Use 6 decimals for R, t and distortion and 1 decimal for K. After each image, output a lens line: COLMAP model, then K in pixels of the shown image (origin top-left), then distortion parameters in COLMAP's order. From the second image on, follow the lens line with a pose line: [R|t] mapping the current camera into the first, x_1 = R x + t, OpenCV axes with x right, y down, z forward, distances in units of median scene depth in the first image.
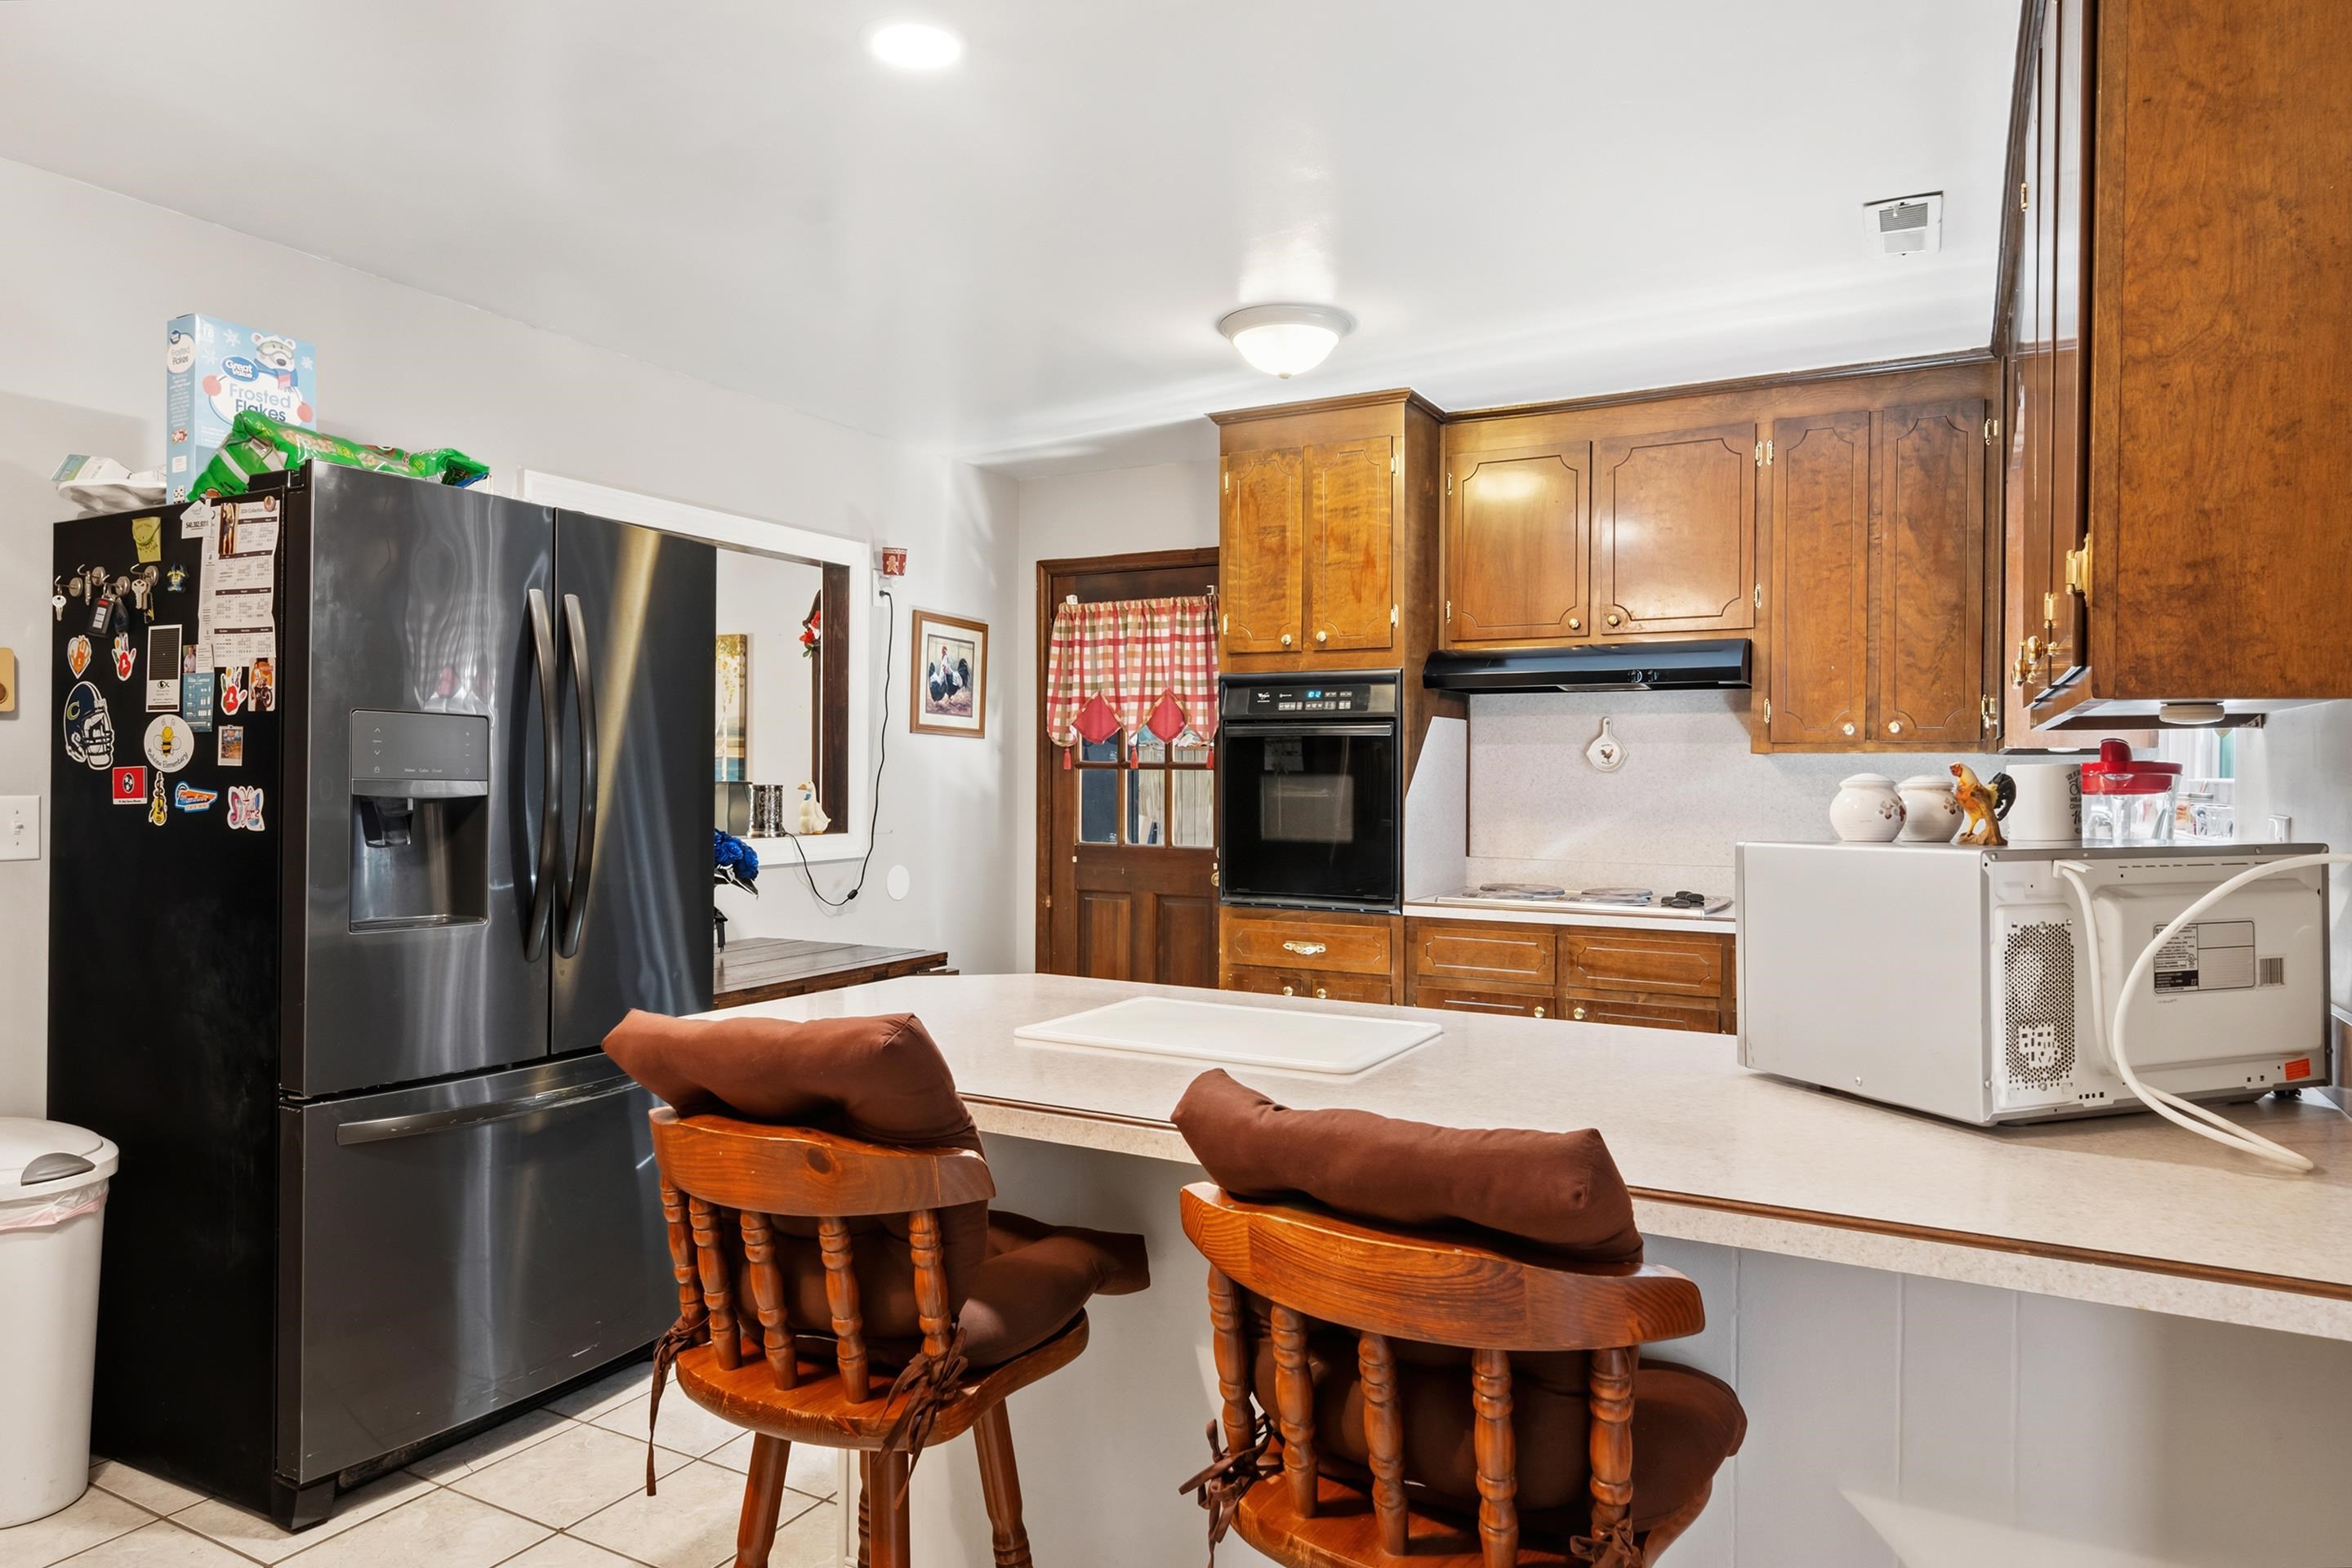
lens RADIAL K [[1433.6, 0, 1155.9], [0, 1433.6, 786.0], [0, 0, 1]] dist [-0.000173, -0.003927]
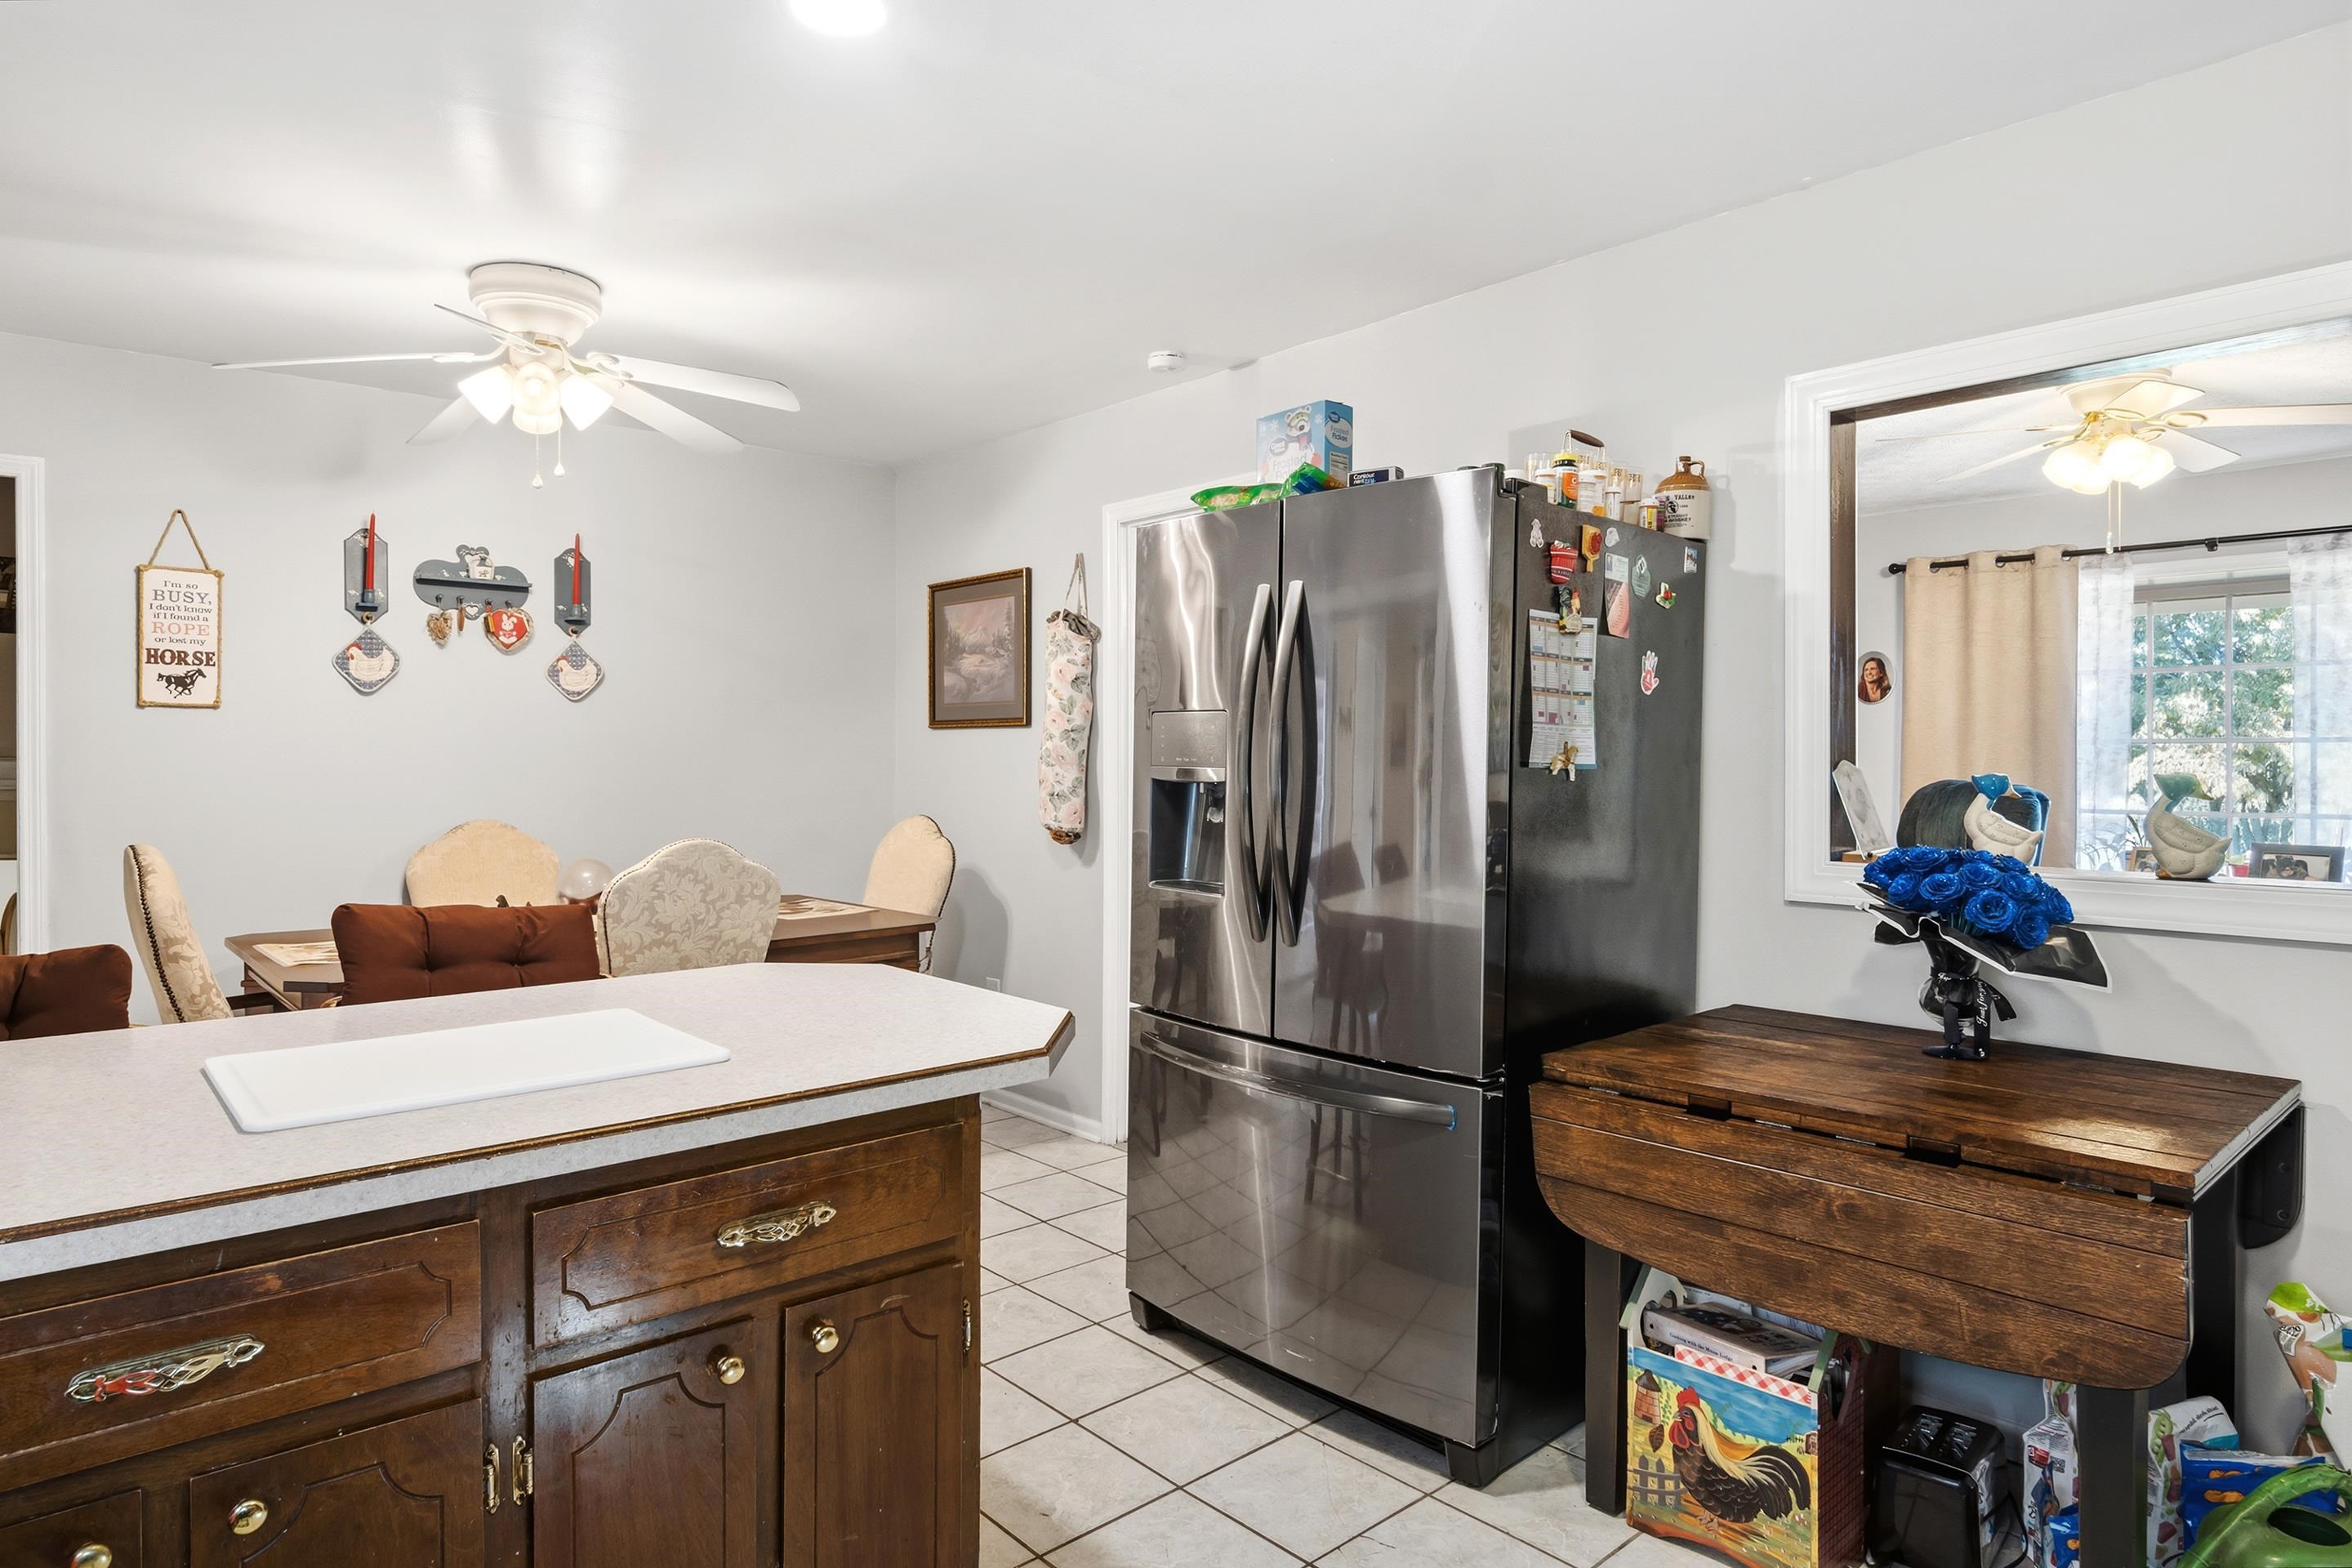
lens RADIAL K [[1339.3, 0, 1161.9], [0, 1339.3, 766.3], [0, 0, 1]] dist [-0.007840, -0.001568]
pose [[-0.339953, 0.000773, -0.940442, 0.347302], [-0.008604, 0.999955, 0.003932, -0.005793], [0.940403, 0.009428, -0.339932, 0.870973]]
